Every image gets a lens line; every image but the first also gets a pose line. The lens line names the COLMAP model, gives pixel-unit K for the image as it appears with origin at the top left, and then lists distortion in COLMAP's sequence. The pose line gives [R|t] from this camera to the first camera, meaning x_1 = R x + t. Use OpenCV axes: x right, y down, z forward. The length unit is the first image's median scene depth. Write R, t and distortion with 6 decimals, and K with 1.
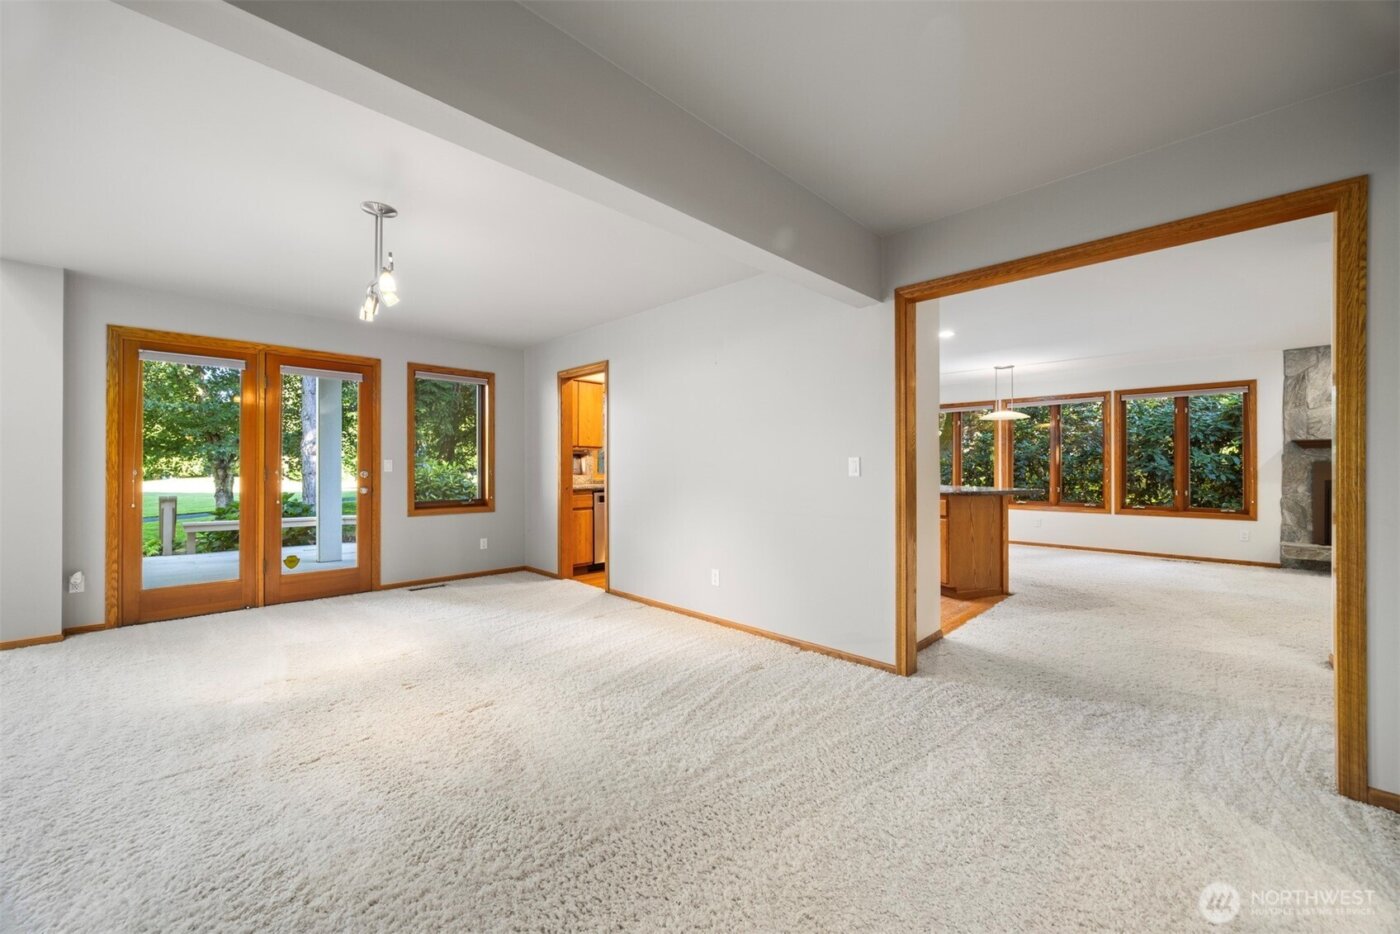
lens RADIAL K [[542.7, 0, 700.7], [0, 542.7, 466.7], [0, 0, 1]] dist [0.000543, -0.000135]
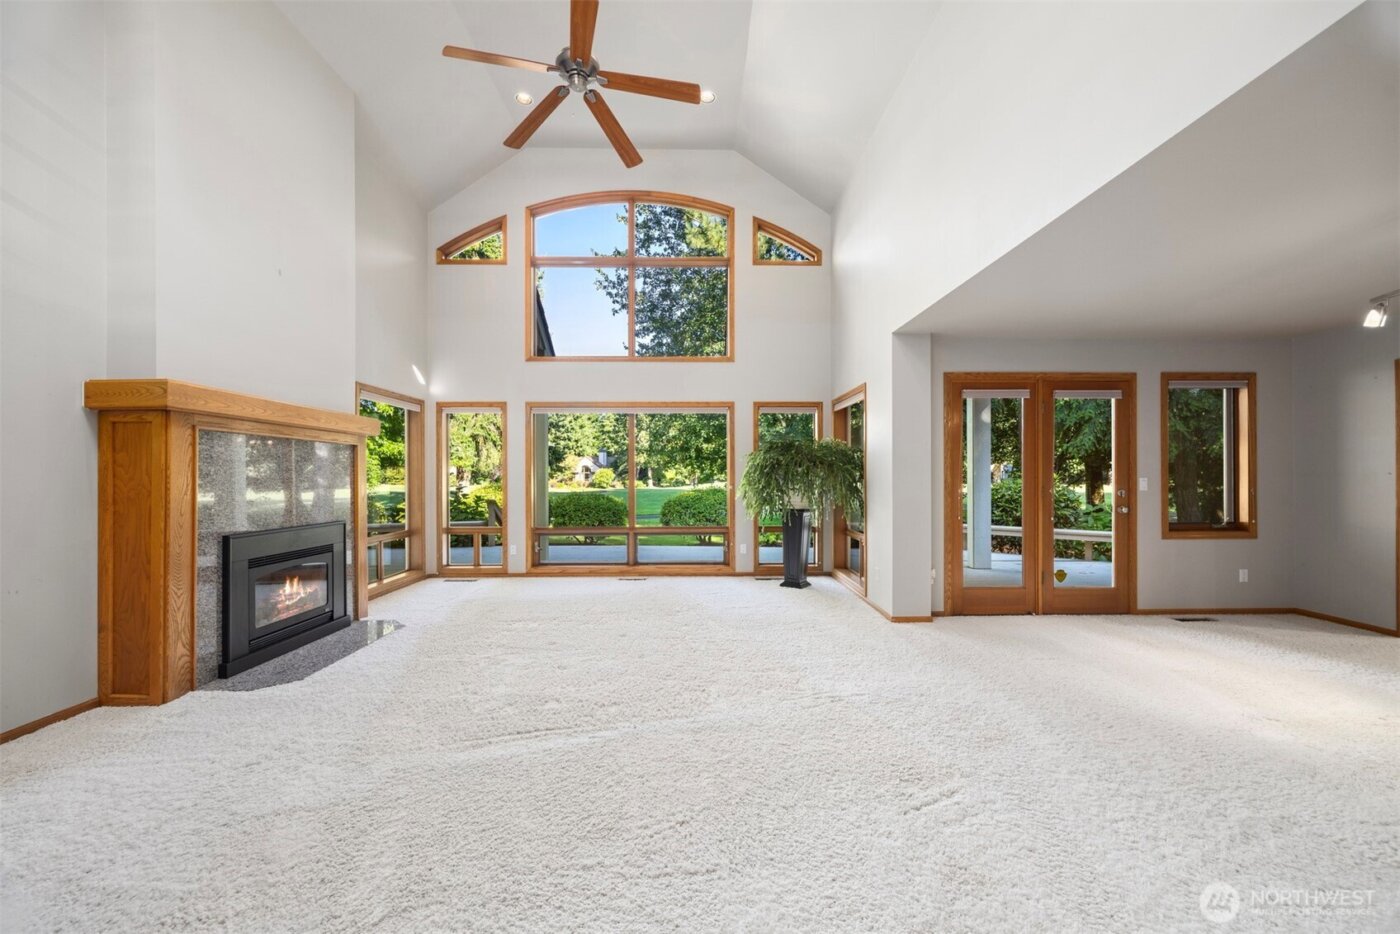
lens RADIAL K [[542.7, 0, 703.4], [0, 542.7, 474.4], [0, 0, 1]] dist [0.000543, -0.000135]
pose [[0.716951, -0.000262, -0.697124, -0.391794], [0.005122, 0.999975, 0.004892, -0.023046], [0.697105, -0.007078, 0.716934, -0.181193]]
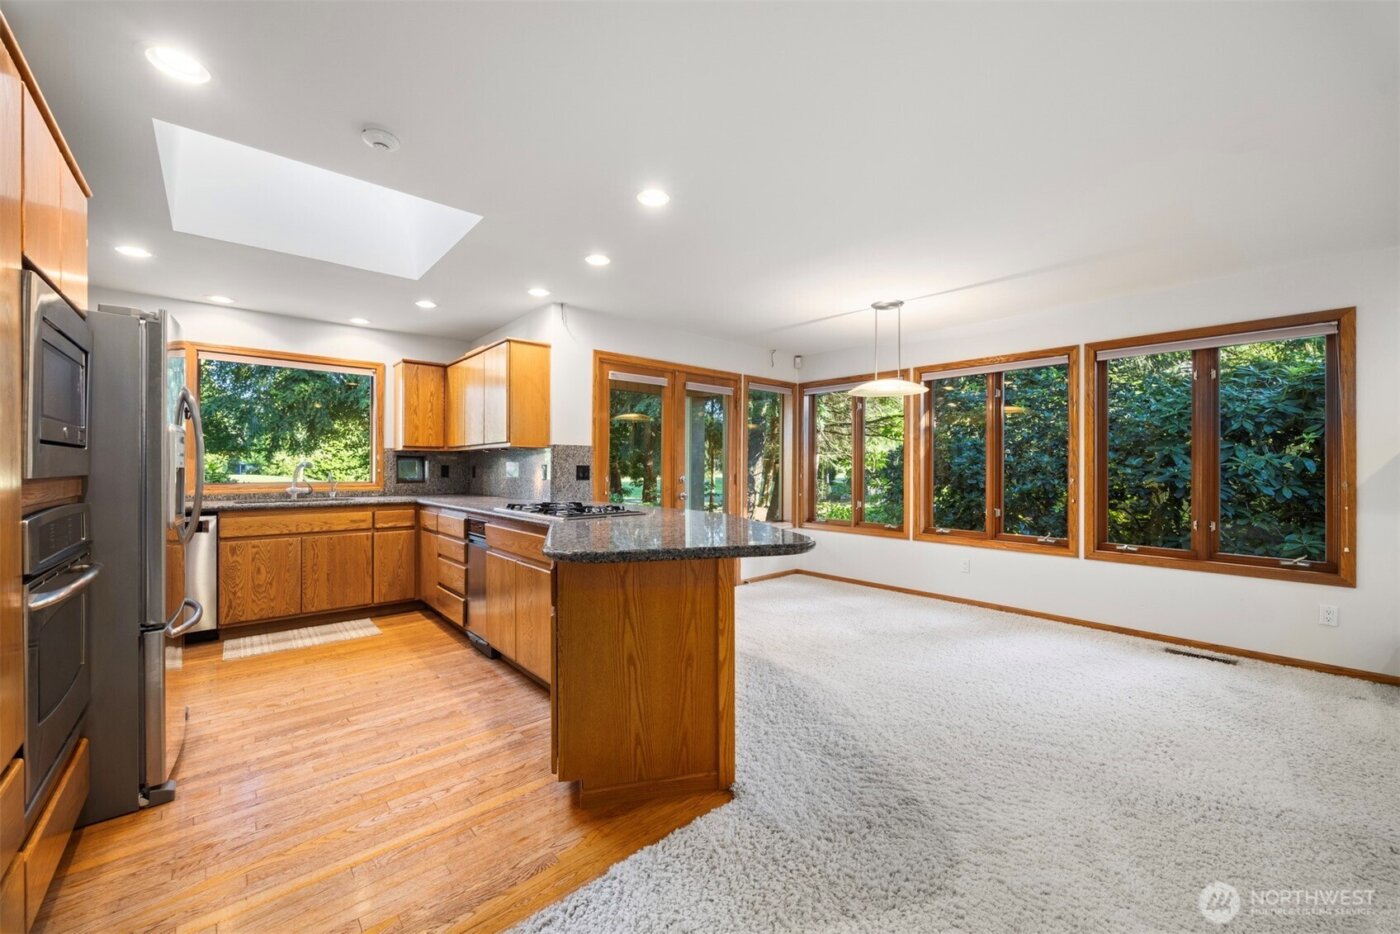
lens RADIAL K [[542.7, 0, 702.9], [0, 542.7, 465.9], [0, 0, 1]] dist [0.000543, -0.000135]
pose [[0.998237, 0.003397, -0.059262, 0.445145], [-0.003373, 0.999994, 0.000502, -0.011214], [0.059263, -0.000301, 0.998242, 0.456647]]
